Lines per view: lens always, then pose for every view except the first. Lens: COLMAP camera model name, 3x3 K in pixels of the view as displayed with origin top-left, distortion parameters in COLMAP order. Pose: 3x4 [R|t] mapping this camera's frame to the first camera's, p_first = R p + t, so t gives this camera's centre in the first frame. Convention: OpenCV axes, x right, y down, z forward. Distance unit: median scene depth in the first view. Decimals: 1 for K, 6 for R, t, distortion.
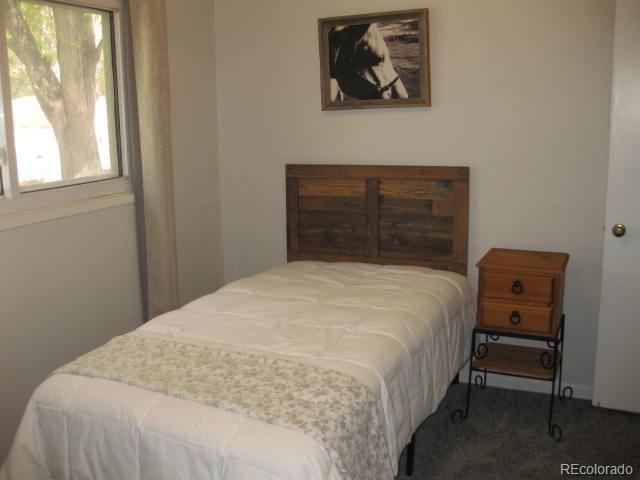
lens RADIAL K [[658.1, 0, 320.0], [0, 658.1, 240.0], [0, 0, 1]] dist [-0.139024, 0.034997]
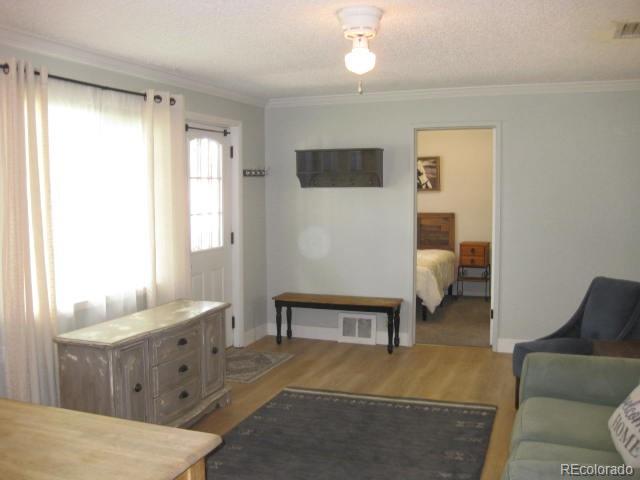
lens RADIAL K [[658.1, 0, 320.0], [0, 658.1, 240.0], [0, 0, 1]] dist [-0.139024, 0.034997]
pose [[0.997681, 0.008901, 0.067479, -0.524039], [-0.000793, 0.992865, -0.119242, 0.330901], [-0.068059, 0.118912, 0.990569, -1.685809]]
